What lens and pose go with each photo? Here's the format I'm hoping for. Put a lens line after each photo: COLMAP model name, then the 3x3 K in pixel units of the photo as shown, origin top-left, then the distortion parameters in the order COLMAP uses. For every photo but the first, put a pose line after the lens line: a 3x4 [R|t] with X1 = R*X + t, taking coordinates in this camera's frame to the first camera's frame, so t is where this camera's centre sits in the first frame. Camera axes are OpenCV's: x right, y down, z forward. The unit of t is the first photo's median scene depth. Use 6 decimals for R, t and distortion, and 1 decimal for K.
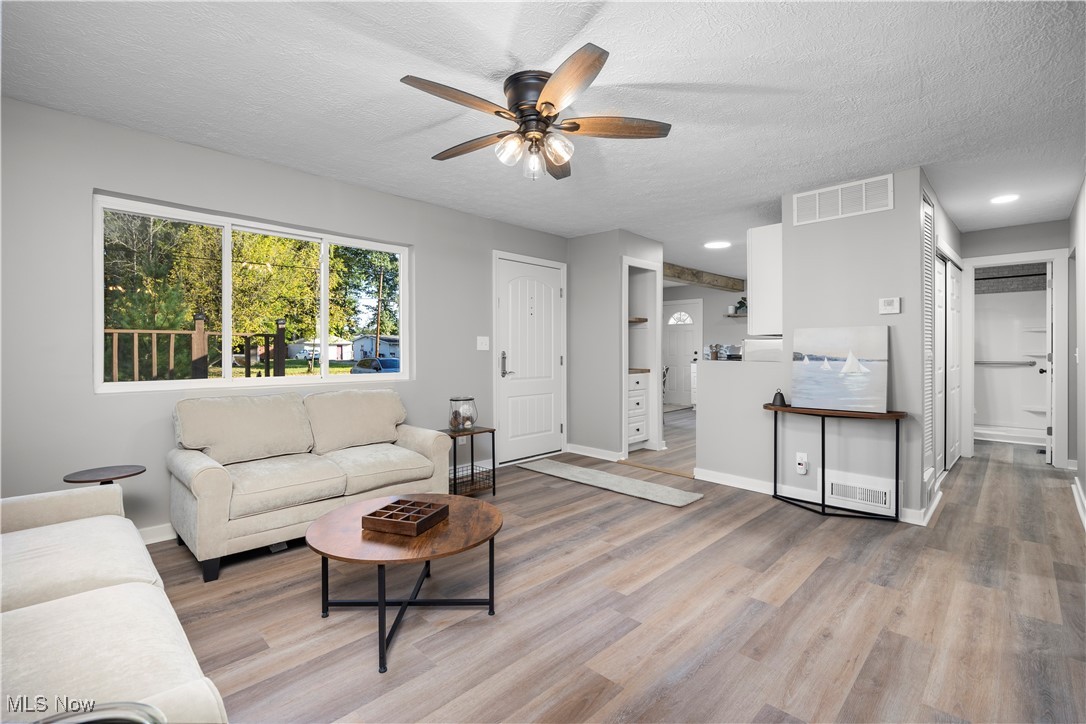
lens RADIAL K [[489.2, 0, 543.5], [0, 489.2, 351.7], [0, 0, 1]] dist [-0.012618, -0.000586]
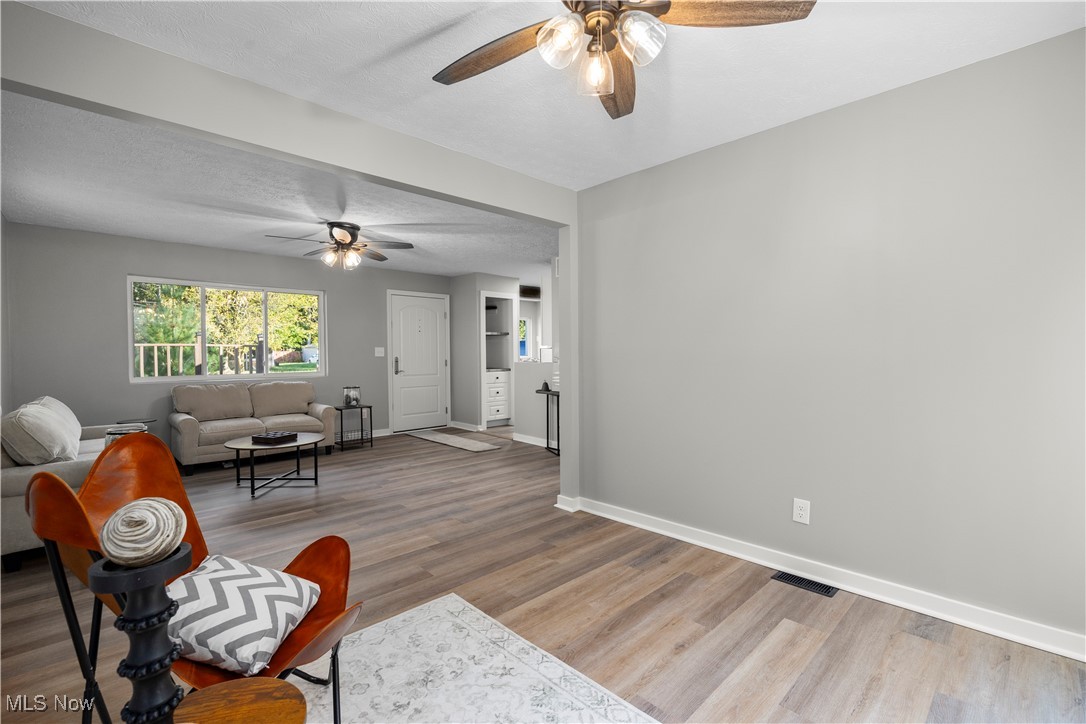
lens RADIAL K [[489.2, 0, 547.6], [0, 489.2, 362.2], [0, 0, 1]] dist [-0.012618, -0.000586]
pose [[0.999518, -0.006852, -0.030264, 0.541083], [0.007377, 0.999824, 0.017258, -0.009790], [0.030141, -0.017472, 0.999393, -0.599389]]
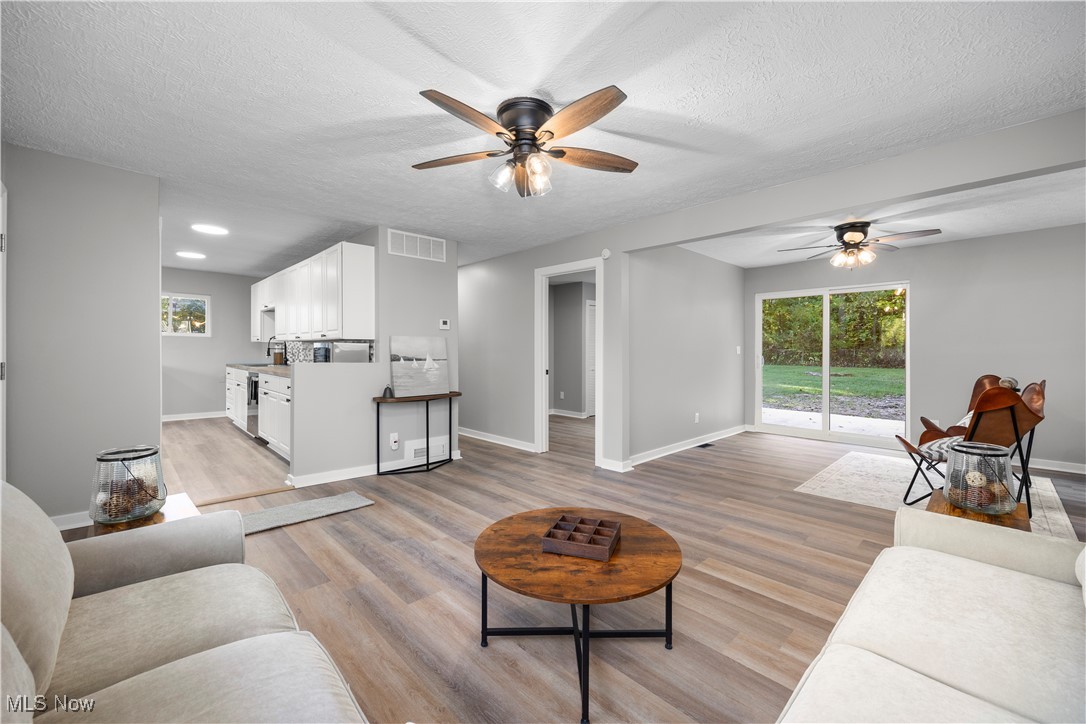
lens RADIAL K [[439.6, 0, 544.3], [0, 439.6, 353.4], [0, 0, 1]] dist [-0.012389, -0.000142]
pose [[0.023439, -0.004255, 0.999716, -0.613929], [0.001871, 0.999989, 0.004212, -0.005958], [-0.999724, 0.001772, 0.023446, 0.584222]]
